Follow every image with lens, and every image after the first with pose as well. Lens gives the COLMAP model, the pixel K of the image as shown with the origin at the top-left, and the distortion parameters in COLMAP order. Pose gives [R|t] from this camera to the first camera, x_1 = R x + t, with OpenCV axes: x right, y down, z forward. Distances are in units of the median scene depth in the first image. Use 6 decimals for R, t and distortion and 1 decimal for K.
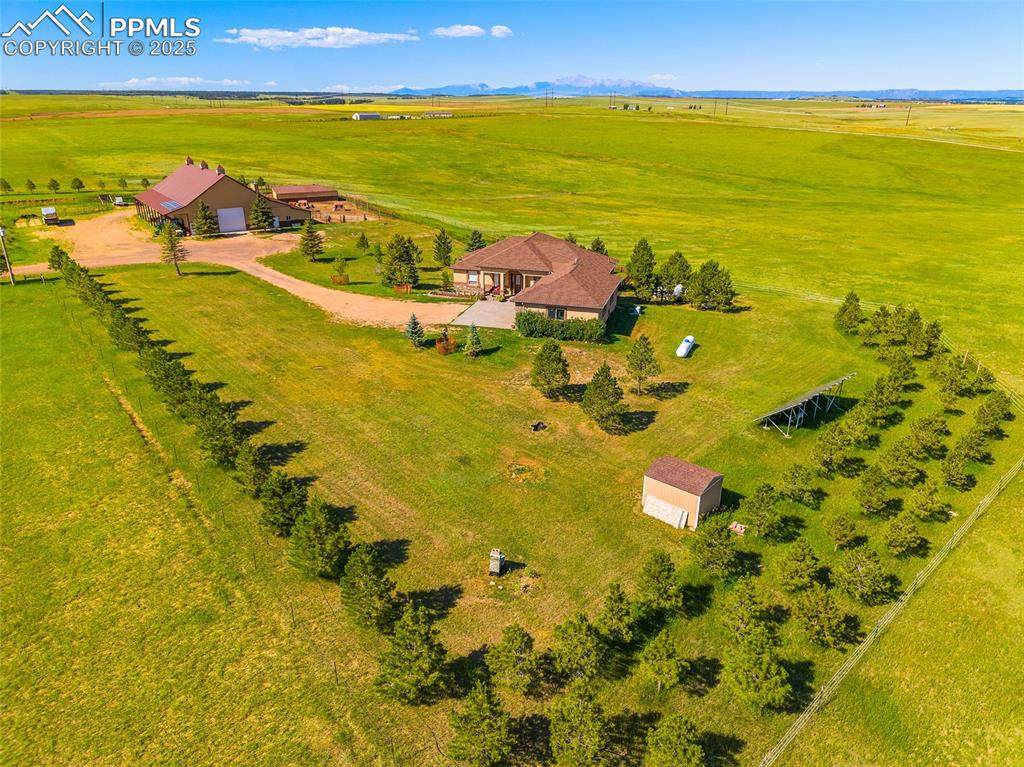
lens RADIAL K [[713.4, 0, 512.0], [0, 713.4, 383.5], [0, 0, 1]] dist [0.069427, -0.082765]
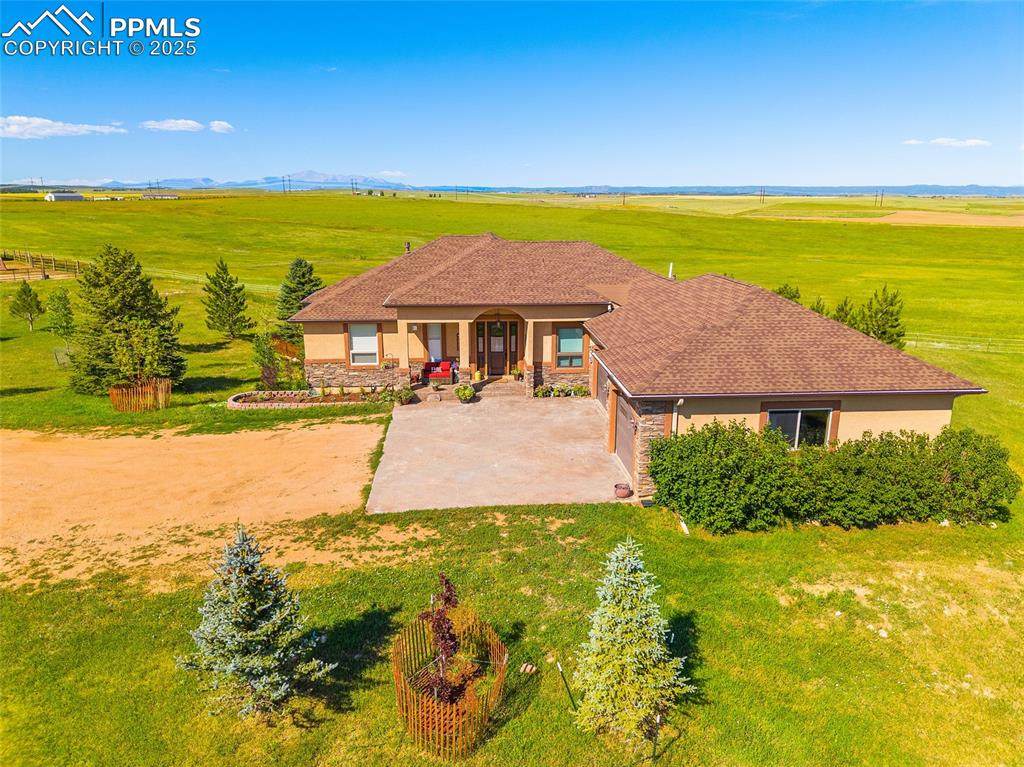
lens RADIAL K [[698.2, 0, 522.5], [0, 698.2, 397.7], [0, 0, 1]] dist [0.014413, -0.003438]
pose [[0.931962, -0.102650, 0.347722, -0.040527], [0.135735, 0.988119, -0.072094, -0.033621], [-0.336190, 0.114387, 0.934822, 0.255028]]
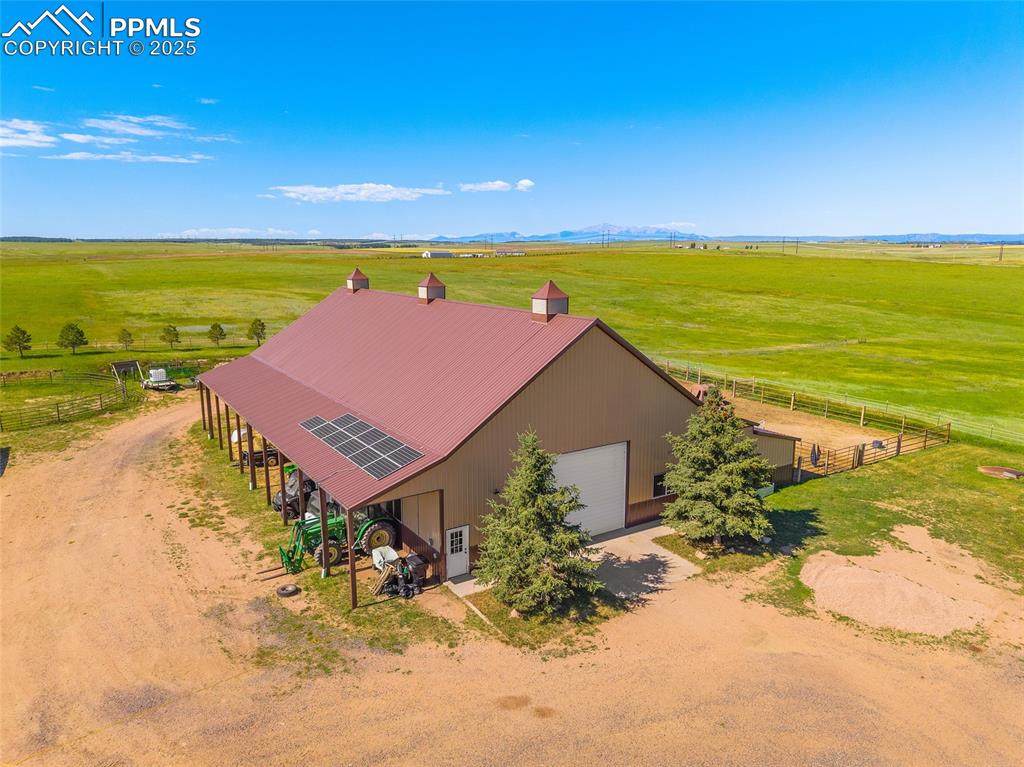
lens RADIAL K [[694.7, 0, 493.3], [0, 694.7, 392.3], [0, 0, 1]] dist [0.054486, -0.032062]
pose [[0.998708, 0.005930, -0.050475, -0.234663], [-0.014474, 0.985227, -0.170639, -0.126875], [0.048717, 0.171149, 0.984040, 0.436415]]
